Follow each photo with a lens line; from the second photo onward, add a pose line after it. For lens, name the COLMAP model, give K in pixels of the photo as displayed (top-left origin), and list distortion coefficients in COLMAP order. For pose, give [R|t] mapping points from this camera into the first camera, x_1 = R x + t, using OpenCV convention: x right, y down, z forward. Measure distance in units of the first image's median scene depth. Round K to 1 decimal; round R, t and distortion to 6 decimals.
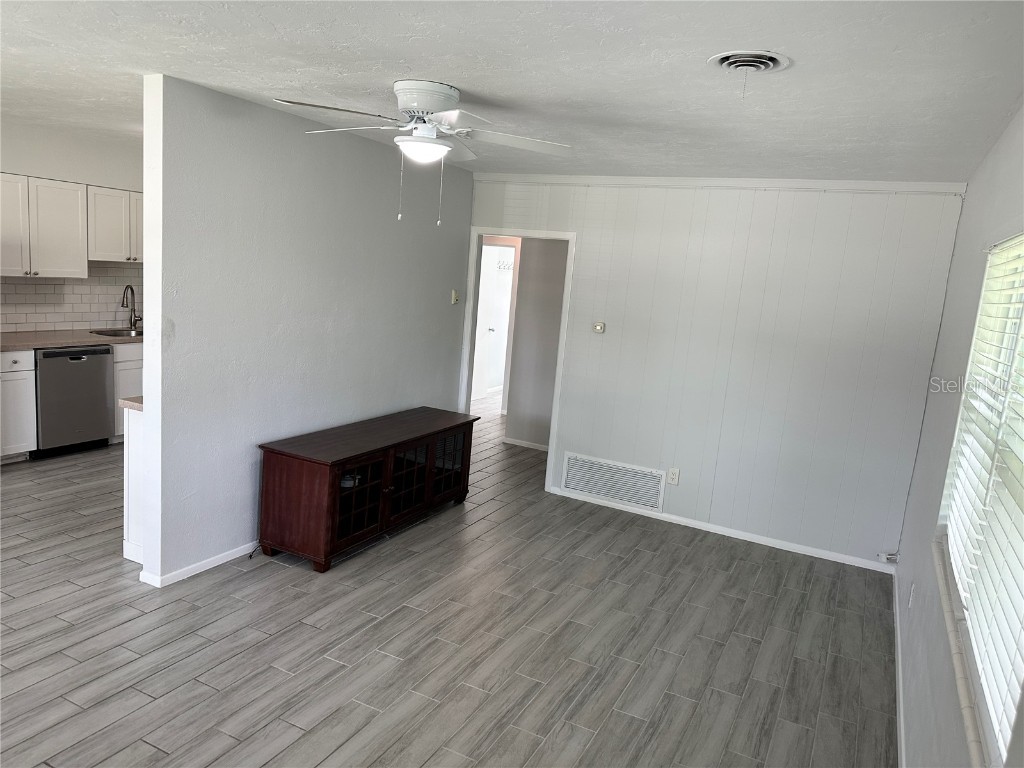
lens RADIAL K [[720.0, 0, 515.7], [0, 720.0, 387.2], [0, 0, 1]] dist [0.013139, -0.018955]
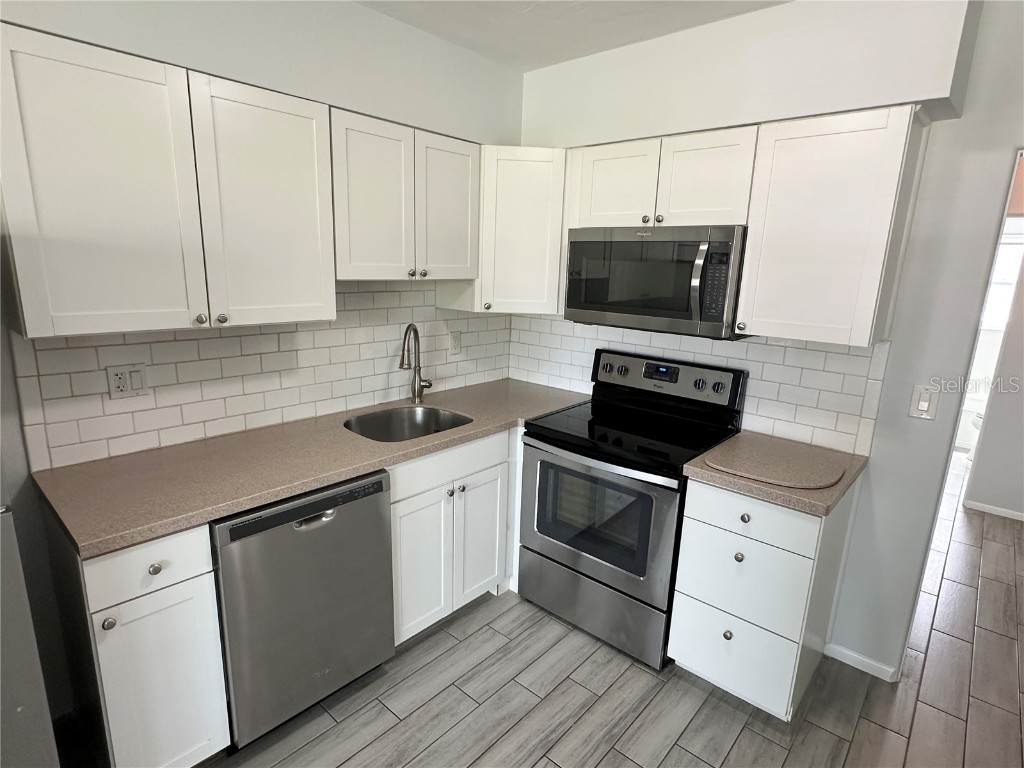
lens RADIAL K [[541.3, 0, 504.6], [0, 541.3, 387.6], [0, 0, 1]] dist [-0.013703, 0.001873]
pose [[0.962296, 0.009161, -0.271850, -0.418590], [0.003429, 0.998945, 0.045803, -0.130200], [0.271983, -0.045008, 0.961249, 0.735770]]
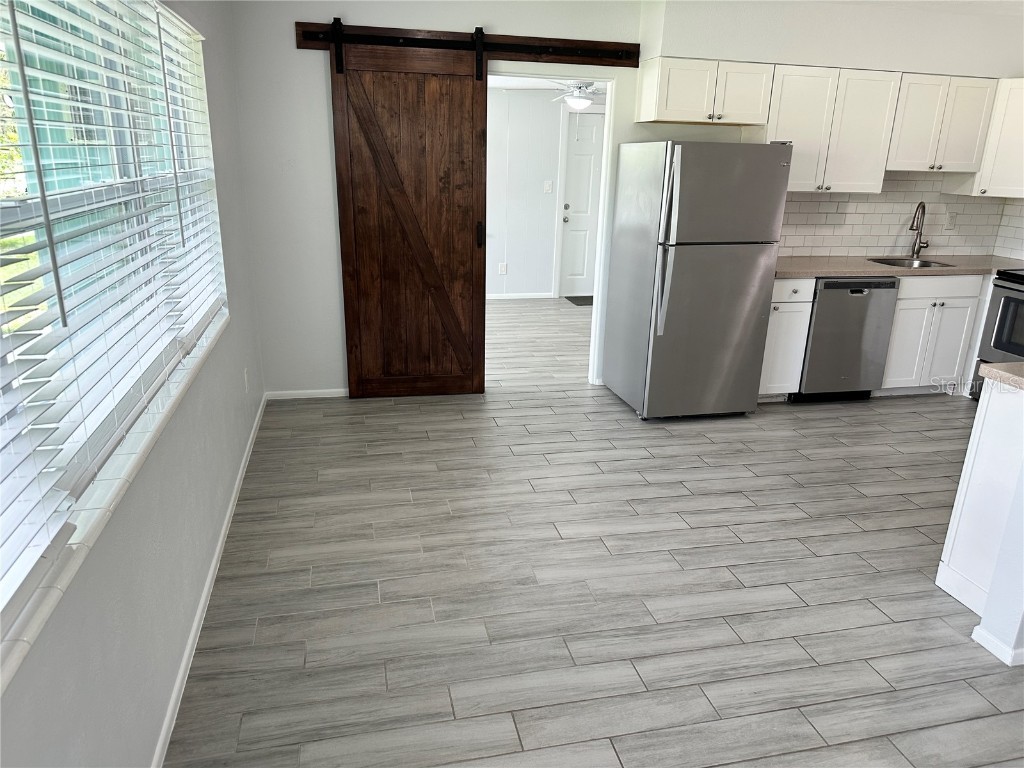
lens RADIAL K [[720.0, 0, 514.0], [0, 720.0, 386.8], [0, 0, 1]] dist [0.013139, -0.018955]
pose [[0.637966, 0.172330, -0.750535, -0.220574], [-0.100186, 0.984929, 0.140990, -0.009478], [0.763520, -0.014754, 0.645616, 0.163558]]
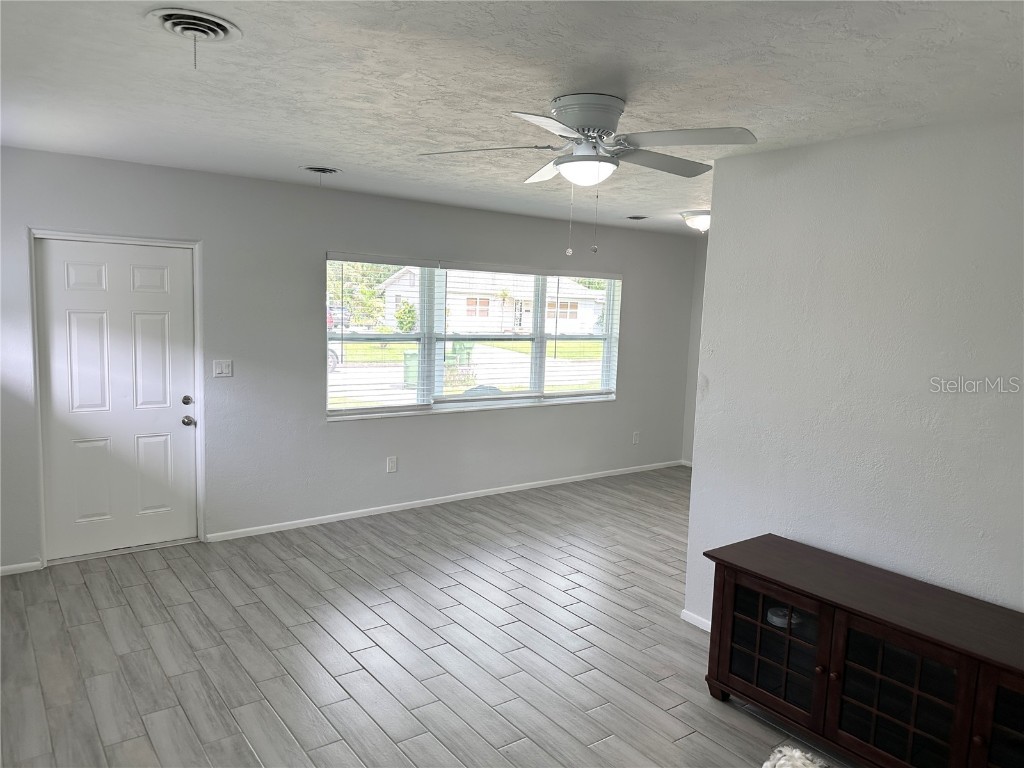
lens RADIAL K [[720.0, 0, 511.2], [0, 720.0, 382.3], [0, 0, 1]] dist [0.013139, -0.018955]
pose [[-0.439847, 0.010192, -0.898015, 0.419256], [-0.220830, 0.968007, 0.119149, -0.103469], [0.870499, 0.250715, -0.423525, 0.760866]]
